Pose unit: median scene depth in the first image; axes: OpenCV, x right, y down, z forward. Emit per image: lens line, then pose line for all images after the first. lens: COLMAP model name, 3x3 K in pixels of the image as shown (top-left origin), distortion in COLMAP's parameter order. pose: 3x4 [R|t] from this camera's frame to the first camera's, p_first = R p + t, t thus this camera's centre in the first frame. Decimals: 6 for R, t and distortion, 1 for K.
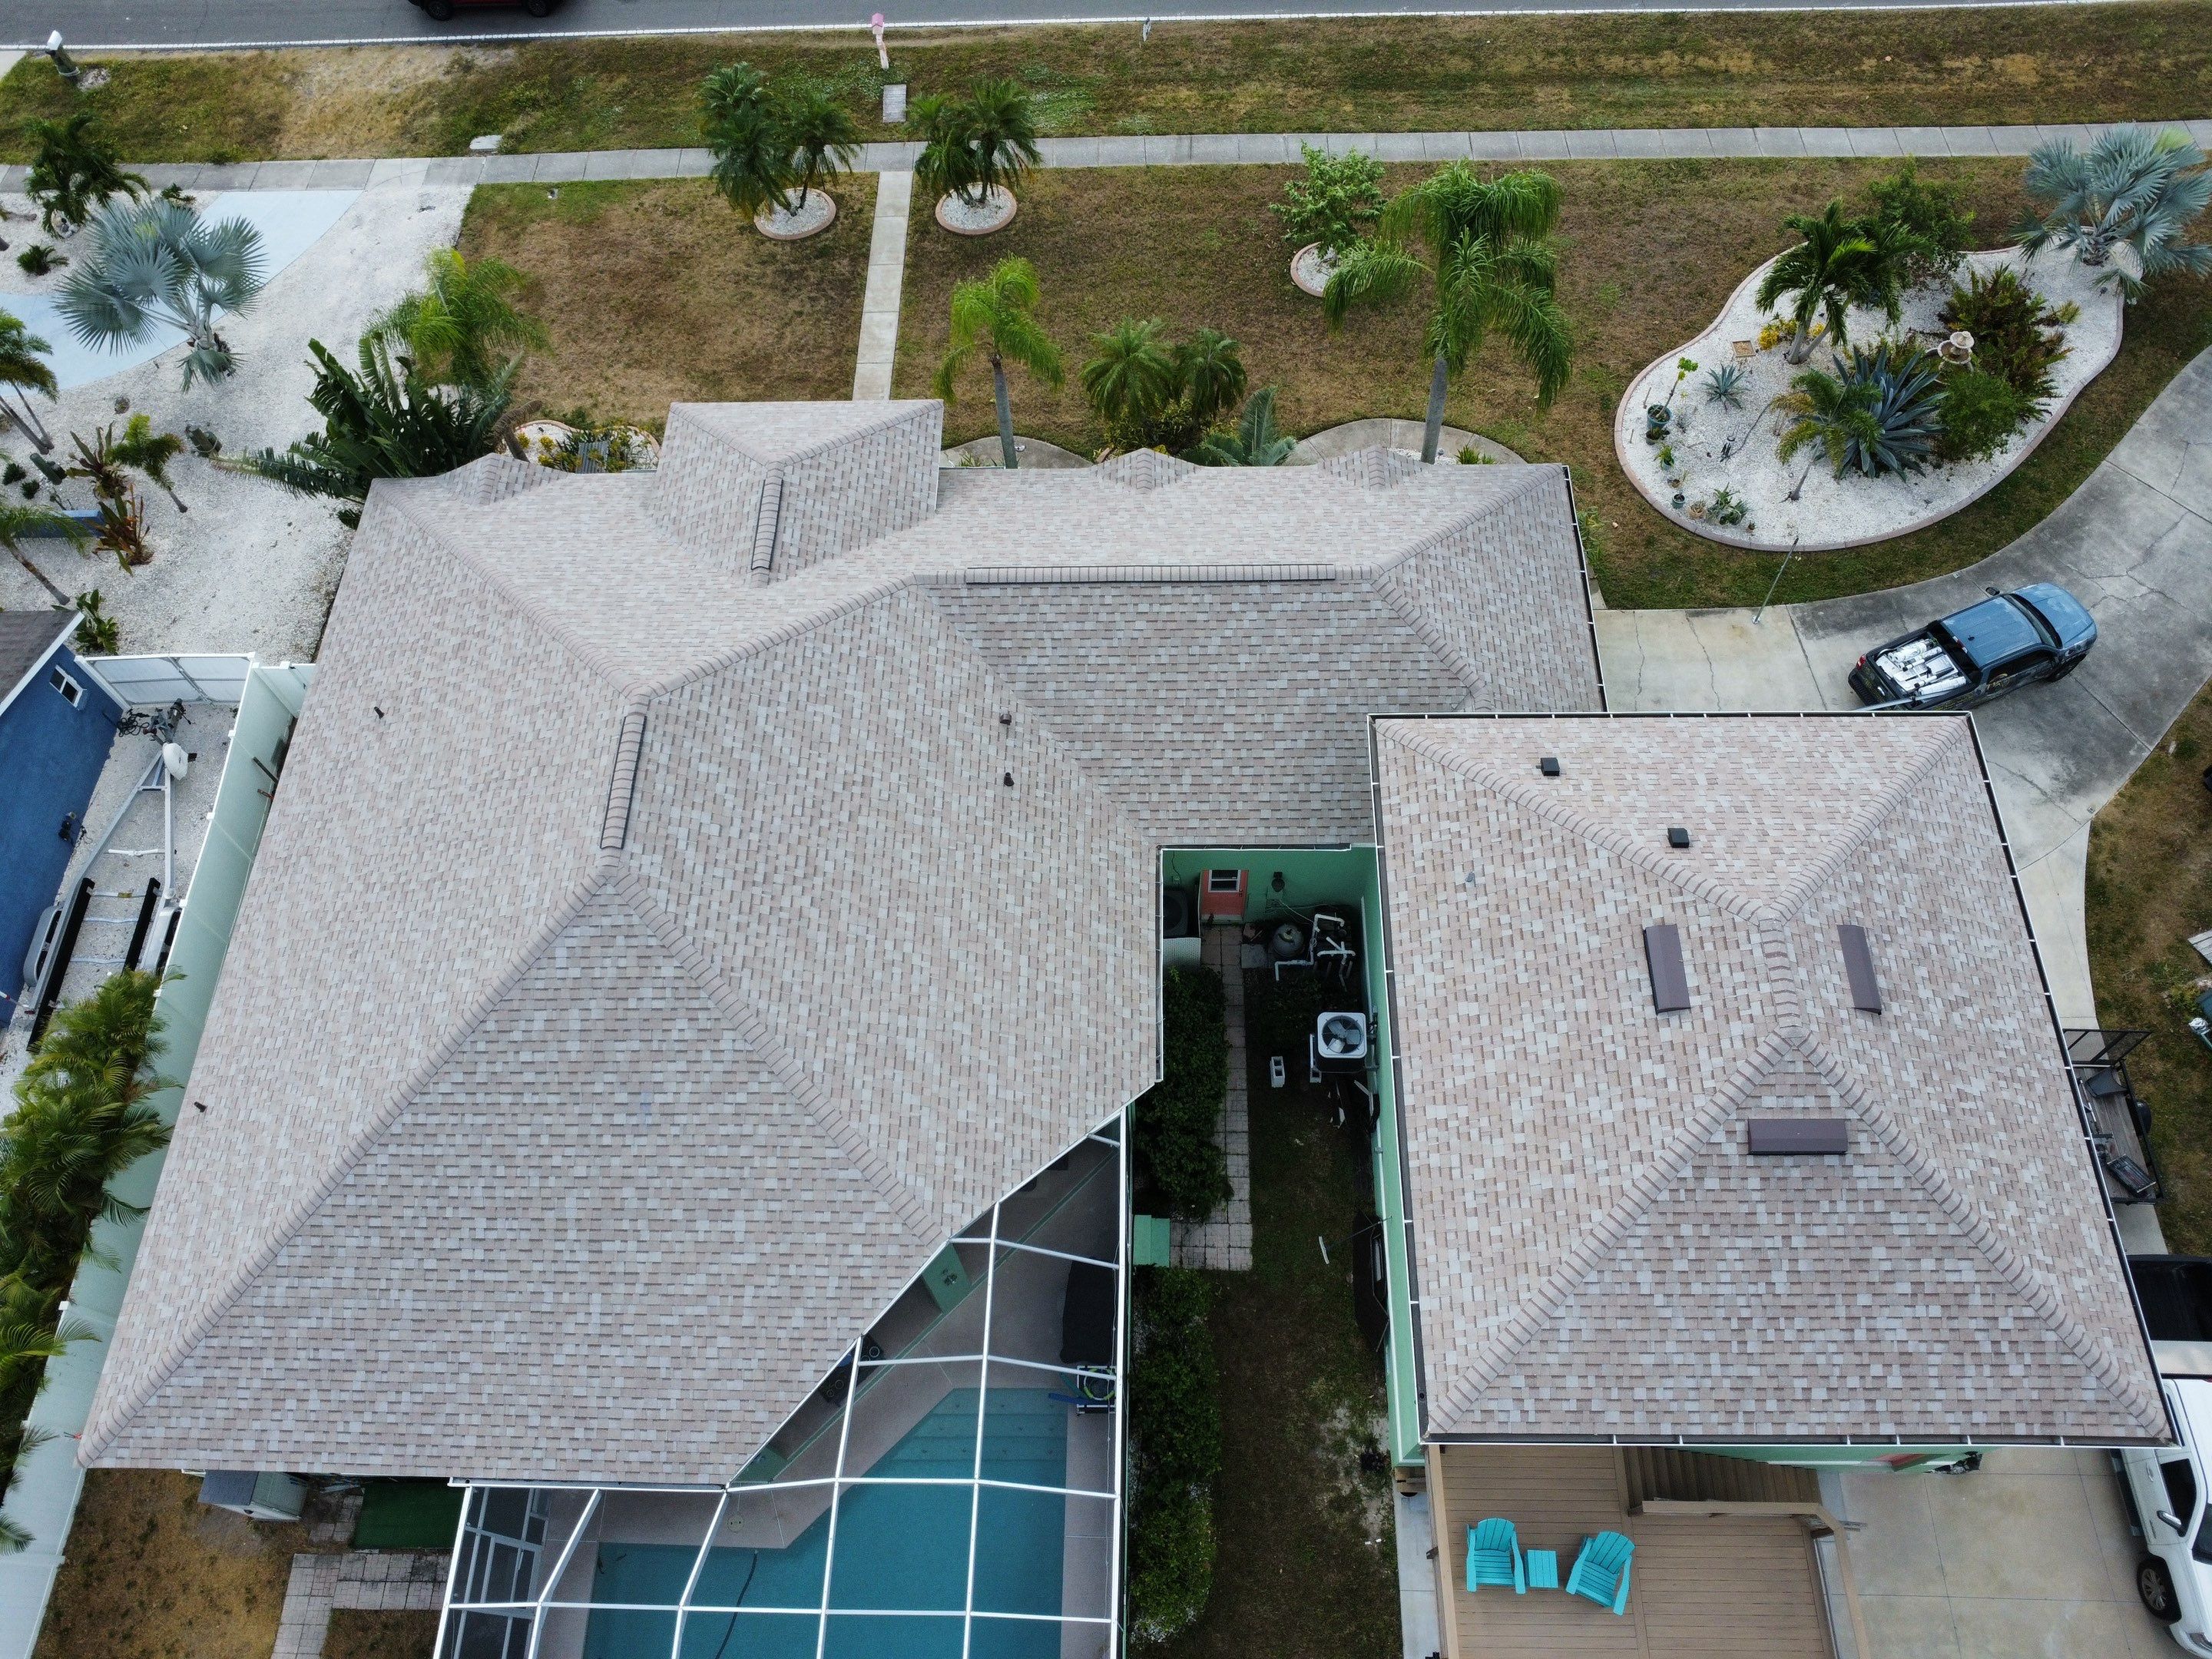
lens RADIAL K [[1605.1, 0, 1096.9], [0, 1605.1, 822.5], [0, 0, 1]] dist [-0.024351, -0.012455]
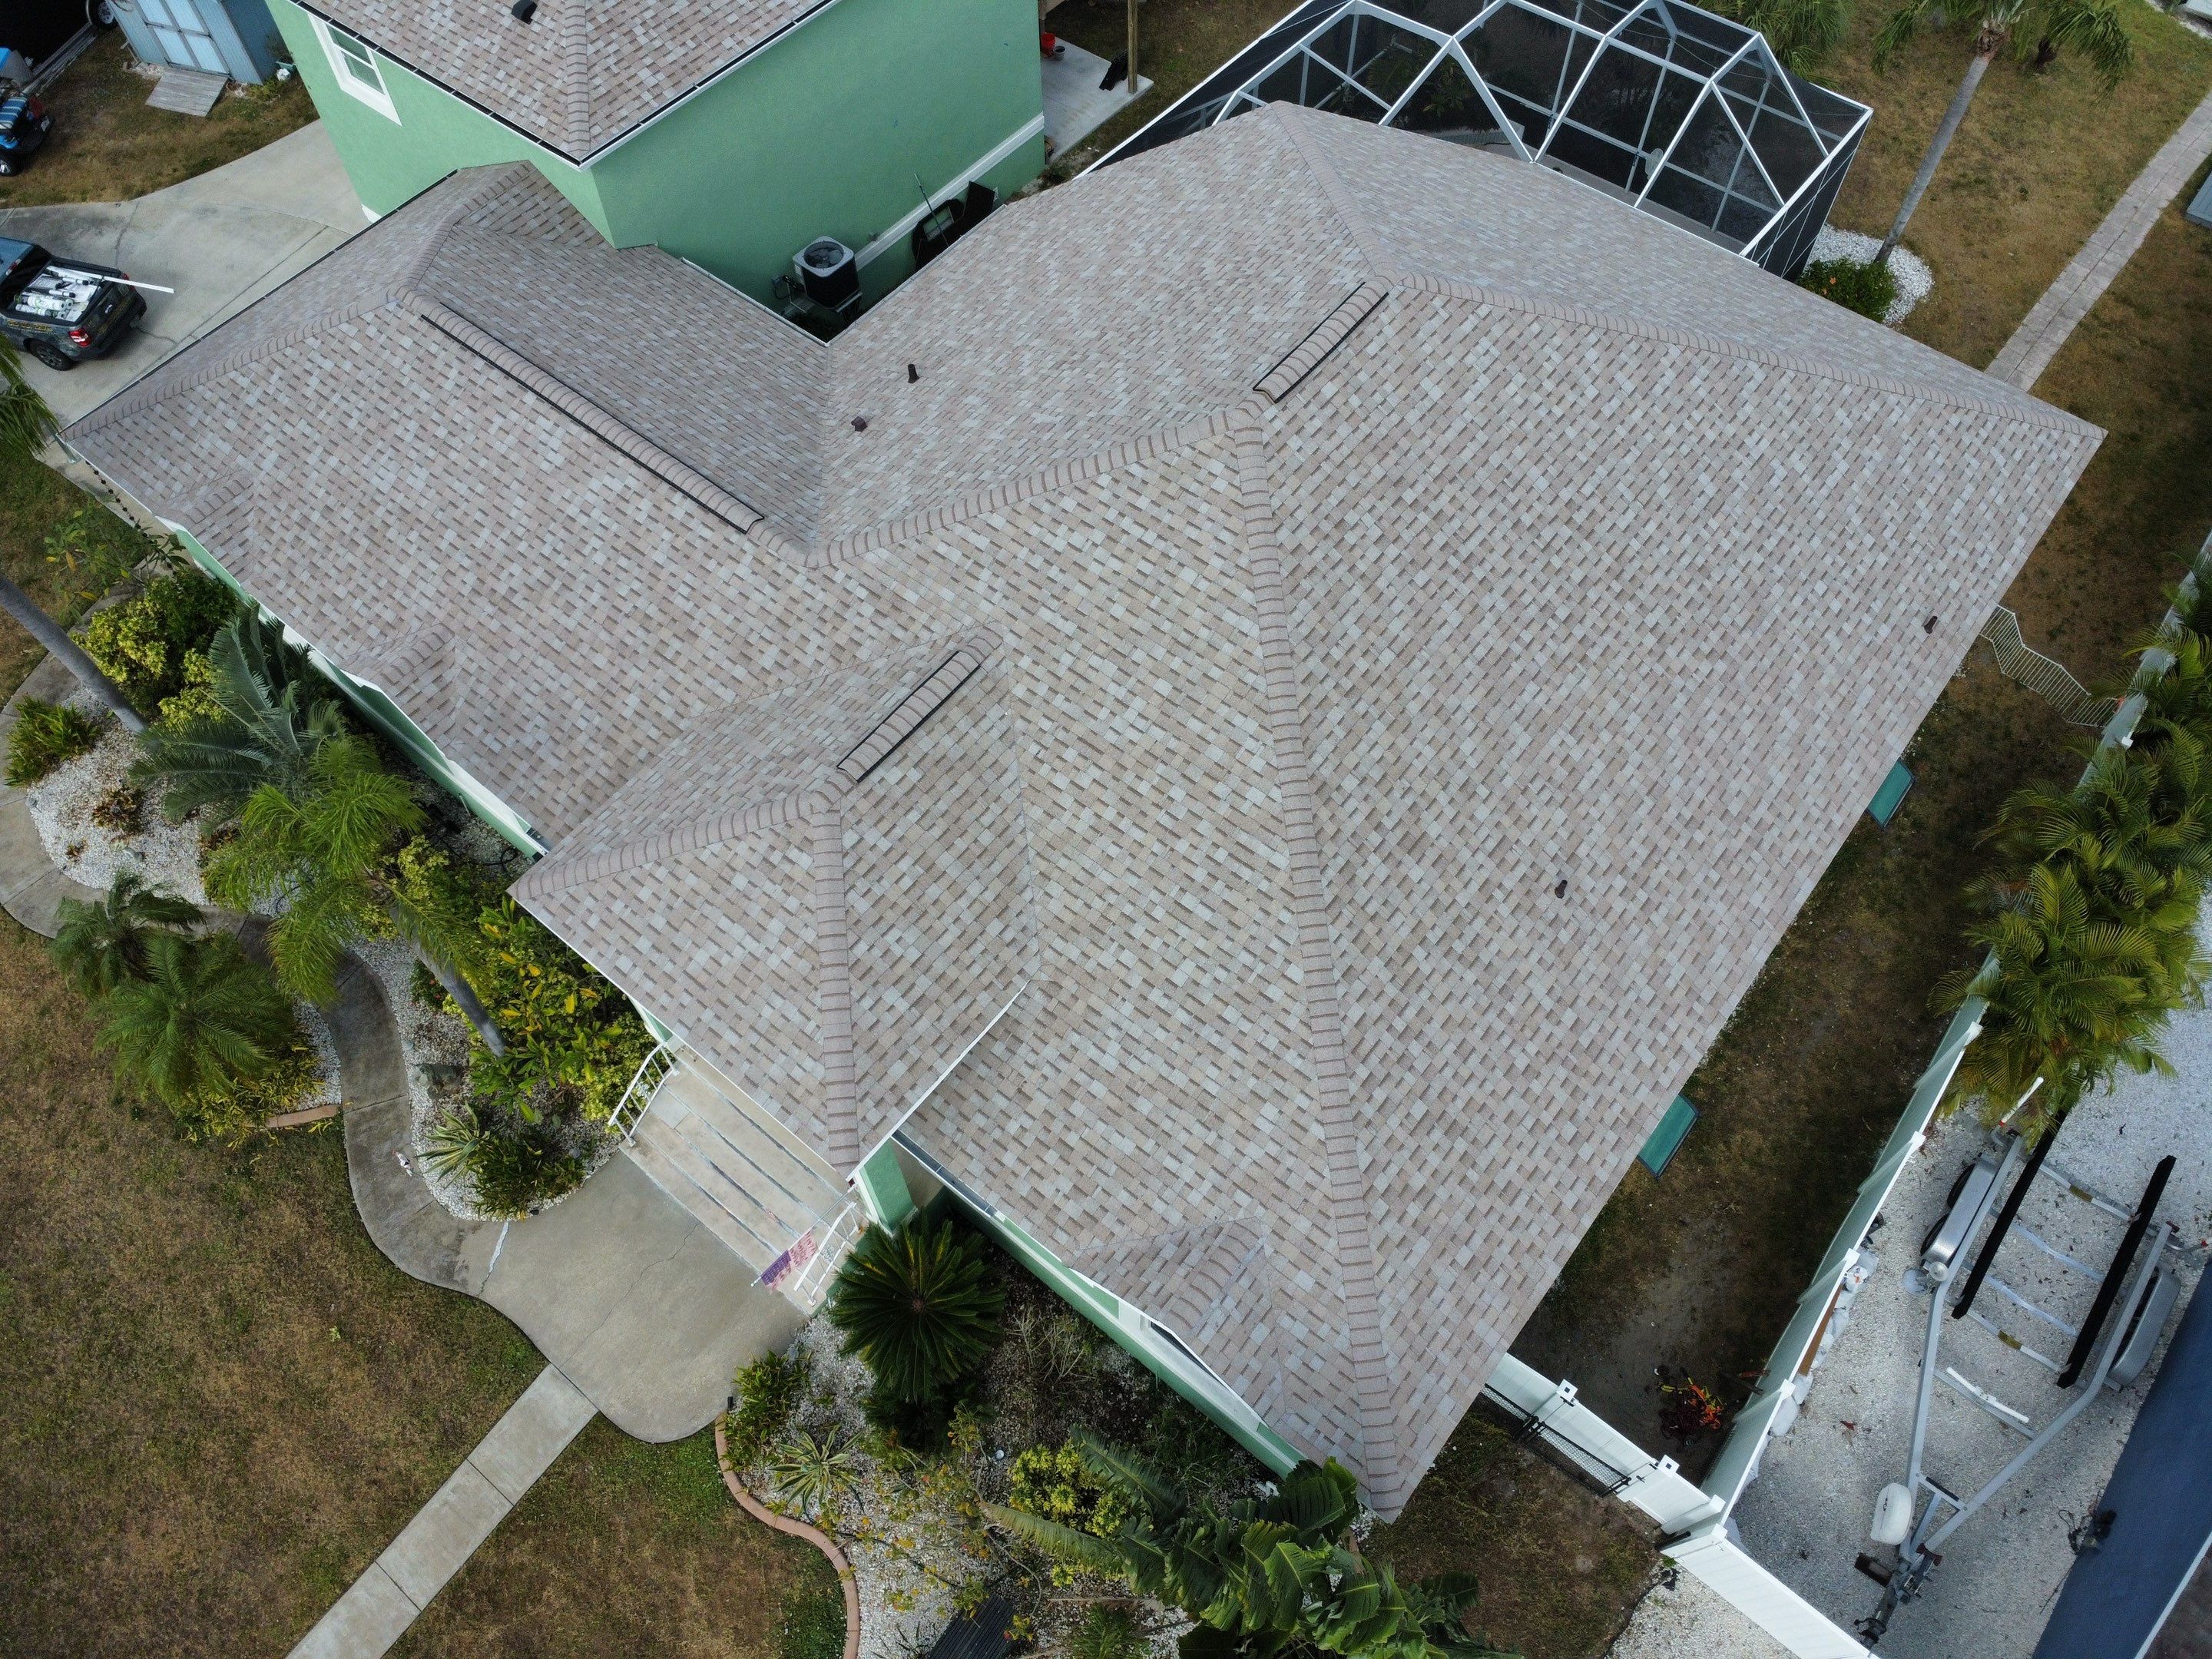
lens RADIAL K [[1605.1, 0, 1095.1], [0, 1605.1, 818.2], [0, 0, 1]] dist [-0.024351, -0.012455]
pose [[-0.786192, -0.500097, 0.363051, -0.558288], [0.561517, -0.332752, 0.757612, -0.694637], [-0.258074, 0.799487, 0.542419, 0.727085]]
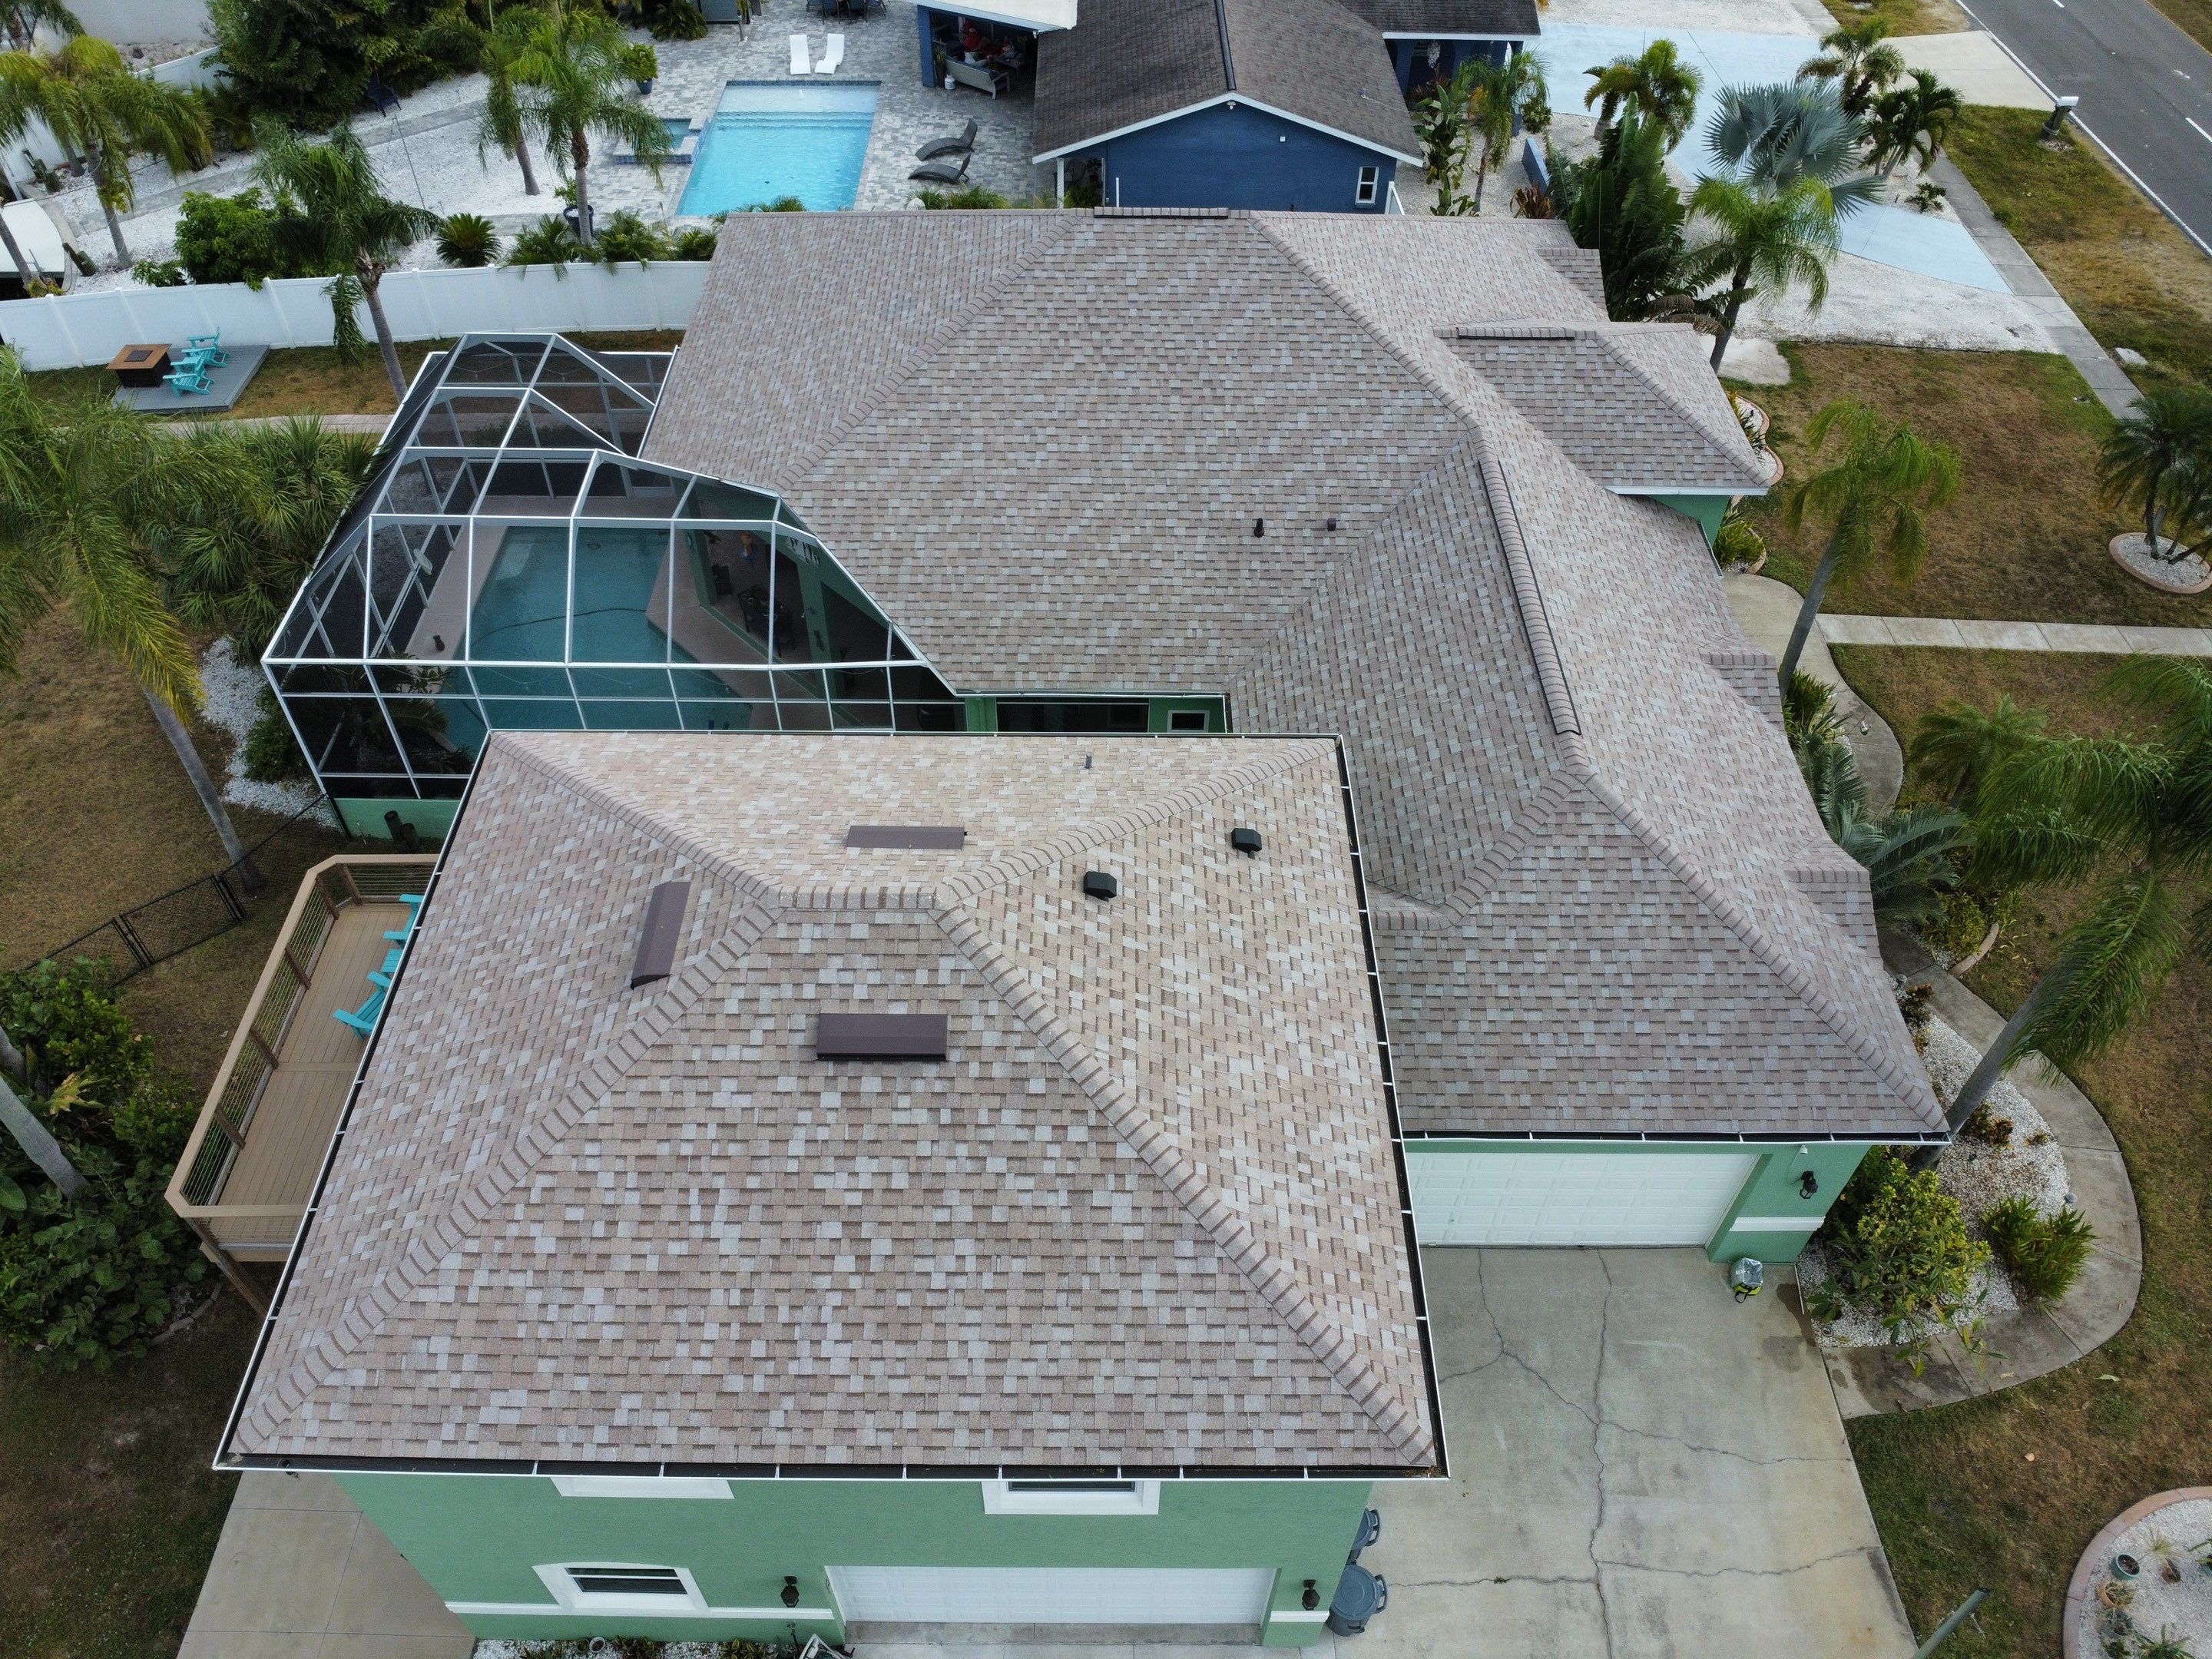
lens RADIAL K [[1605.1, 0, 1092.9], [0, 1605.1, 822.1], [0, 0, 1]] dist [-0.024351, -0.012455]
pose [[0.013273, 0.752294, -0.658693, 0.724339], [-0.877911, 0.324100, 0.352465, -0.225694], [0.478640, 0.573596, 0.664749, 0.426722]]
